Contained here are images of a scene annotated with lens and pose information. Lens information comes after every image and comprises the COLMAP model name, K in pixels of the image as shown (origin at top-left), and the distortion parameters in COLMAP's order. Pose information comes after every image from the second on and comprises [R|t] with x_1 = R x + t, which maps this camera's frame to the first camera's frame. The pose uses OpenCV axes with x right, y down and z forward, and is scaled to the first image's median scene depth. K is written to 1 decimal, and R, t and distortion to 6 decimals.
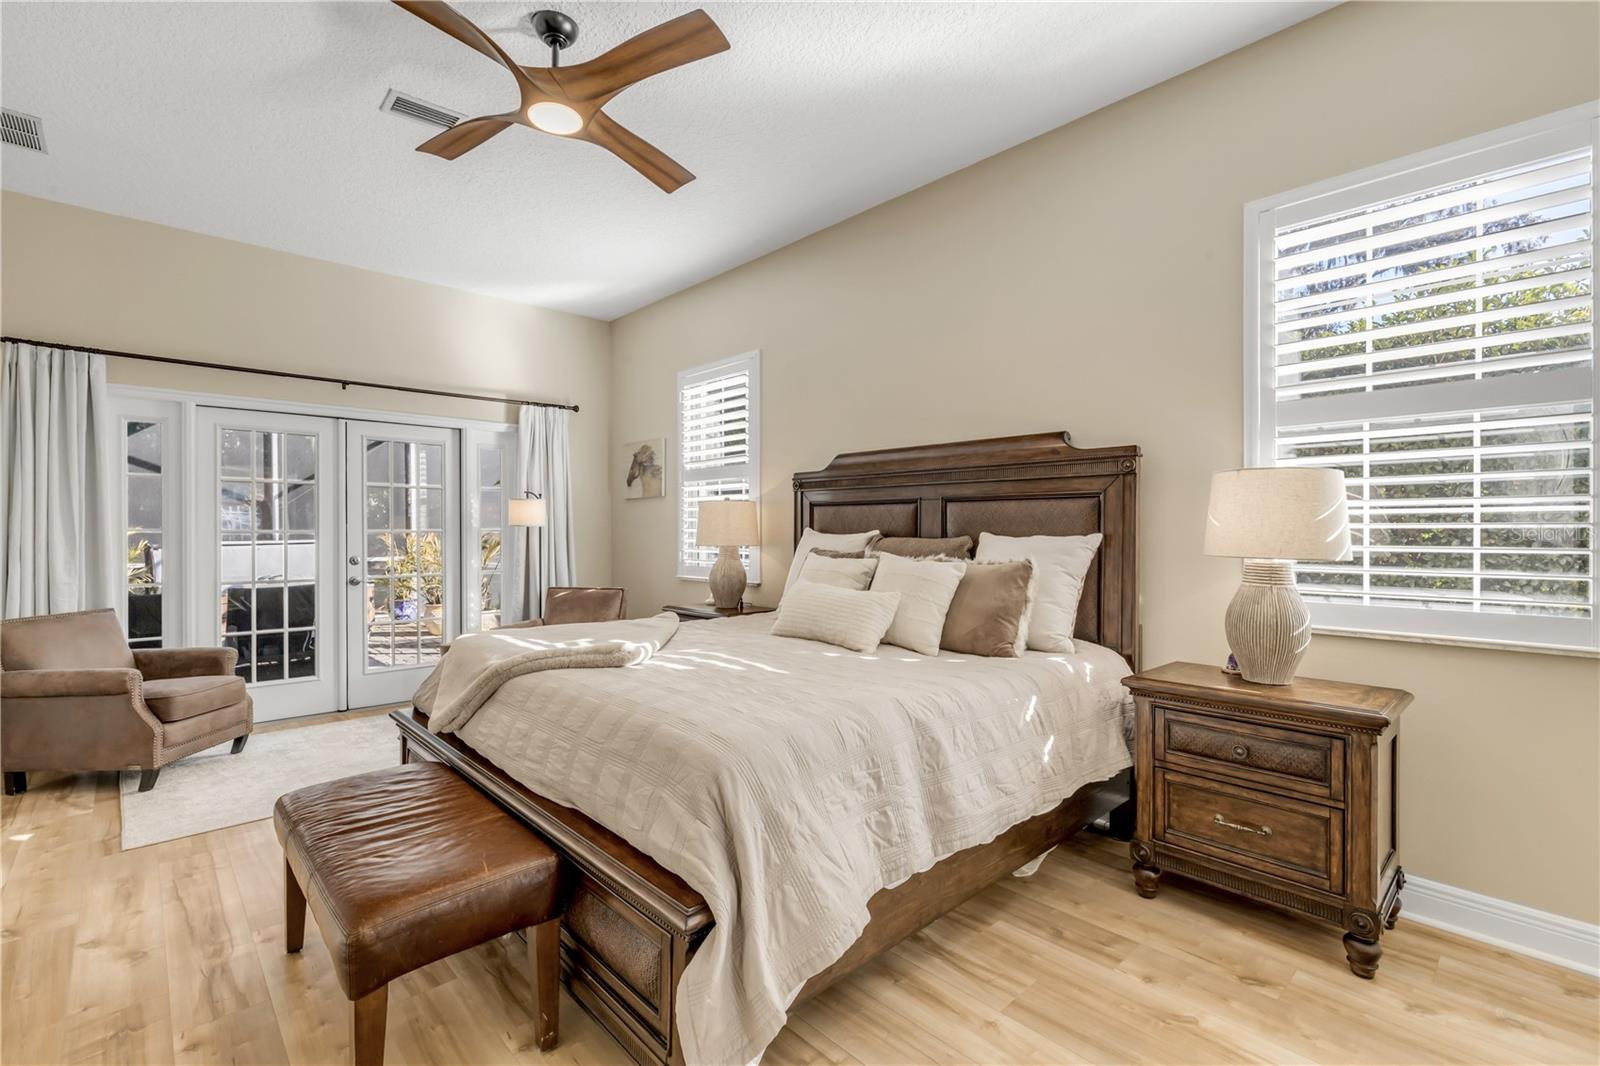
lens RADIAL K [[725.3, 0, 803.3], [0, 725.3, 532.3], [0, 0, 1]] dist [0.000765, -0.000863]
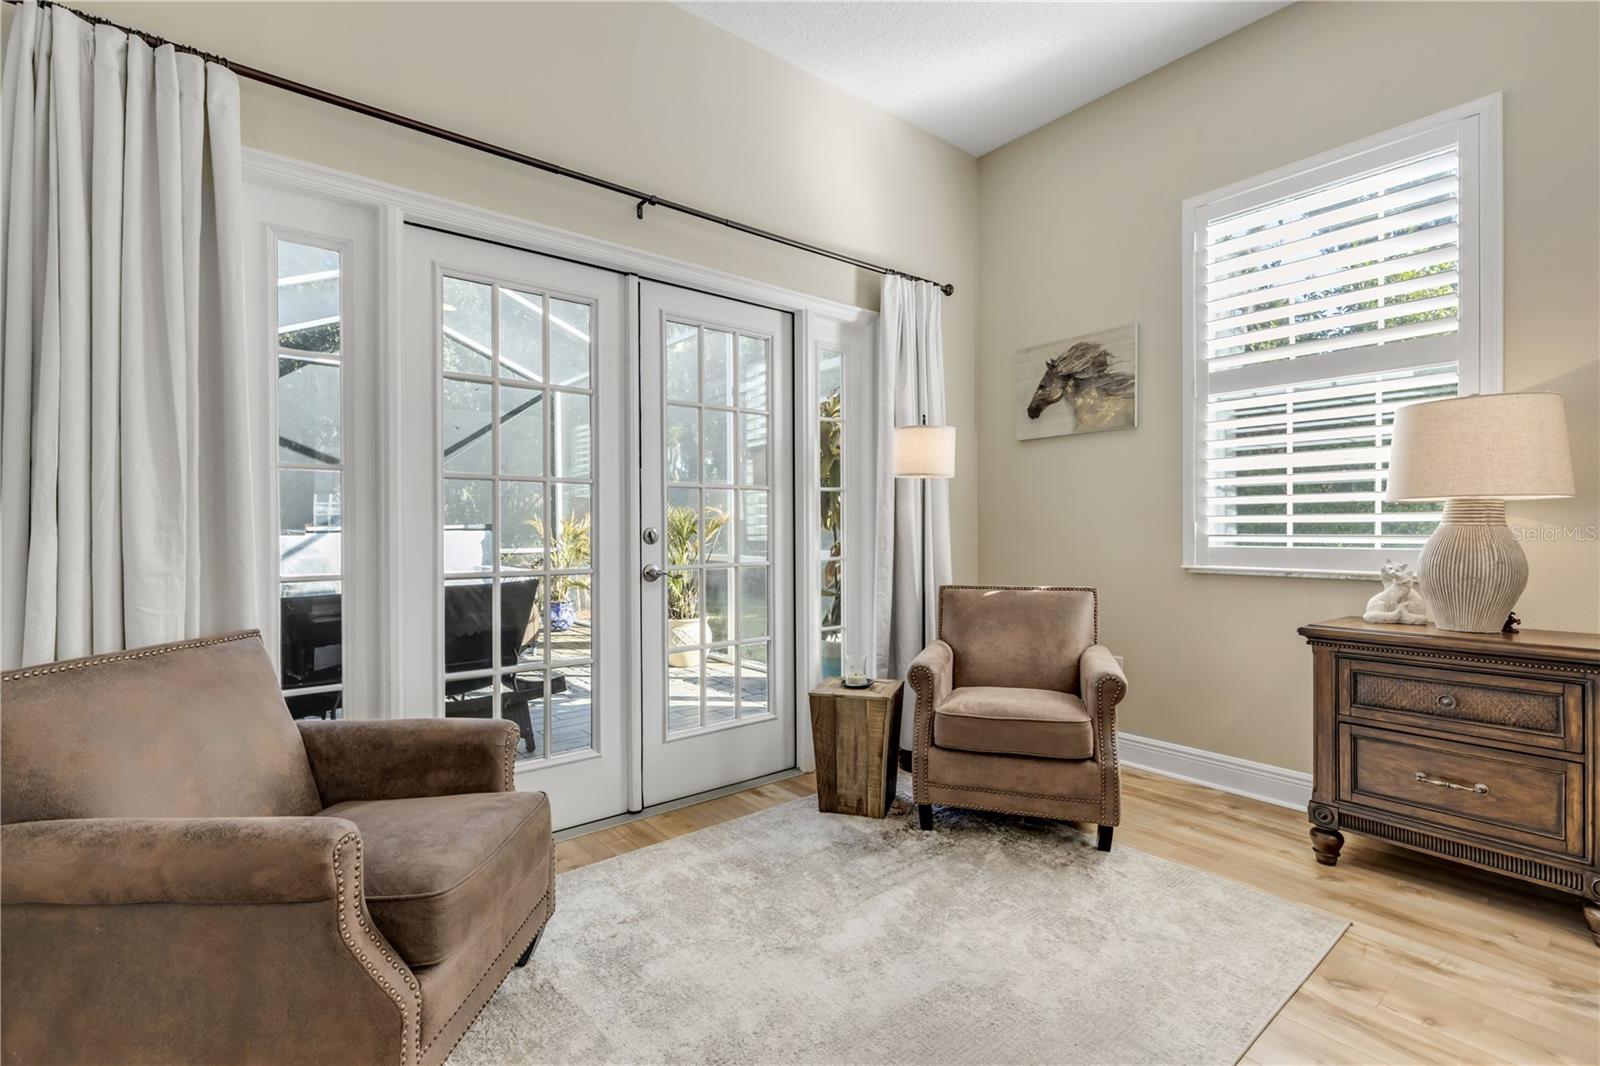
lens RADIAL K [[725.3, 0, 796.9], [0, 725.3, 530.9], [0, 0, 1]] dist [0.000765, -0.000863]
pose [[0.996940, -0.003772, -0.078076, -0.496820], [0.003828, 0.999993, 0.000572, 0.037099], [0.078073, -0.000869, 0.996947, 0.492089]]
